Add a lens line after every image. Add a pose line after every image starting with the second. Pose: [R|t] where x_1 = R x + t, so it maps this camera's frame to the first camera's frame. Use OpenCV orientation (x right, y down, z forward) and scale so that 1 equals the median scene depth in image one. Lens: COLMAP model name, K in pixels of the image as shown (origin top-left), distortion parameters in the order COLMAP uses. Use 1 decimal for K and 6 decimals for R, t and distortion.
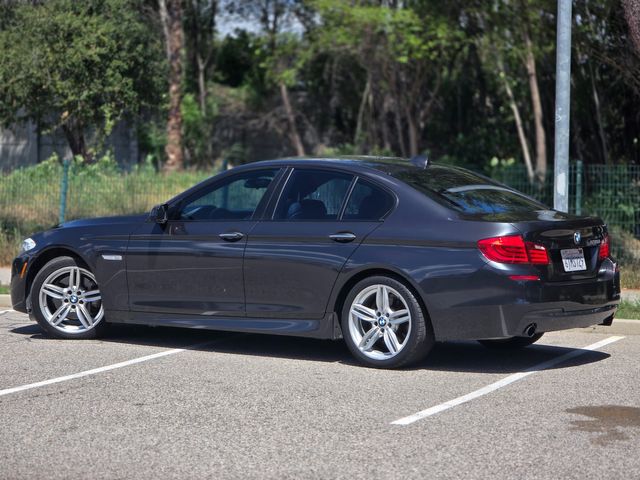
lens RADIAL K [[2131.1, 0, 320.0], [0, 2131.1, 240.0], [0, 0, 1]] dist [0.264478, -0.611104]
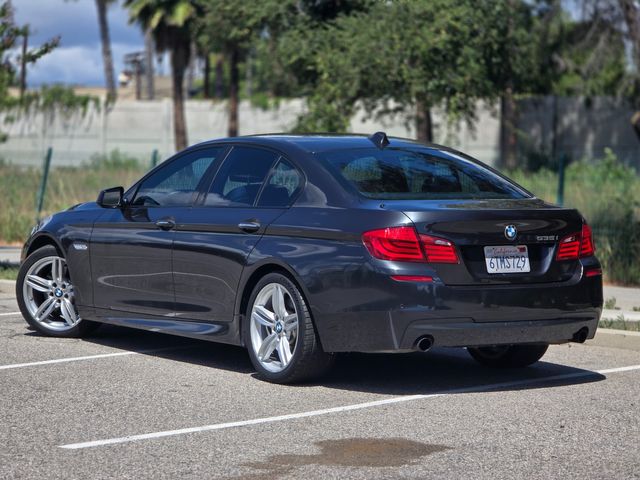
lens RADIAL K [[2131.1, 0, 320.0], [0, 2131.1, 240.0], [0, 0, 1]] dist [0.264478, -0.611104]
pose [[0.935249, 0.020768, -0.353382, 0.335638], [-0.022677, 0.999742, -0.001262, 0.004526], [0.353264, 0.009194, 0.935478, 0.215395]]
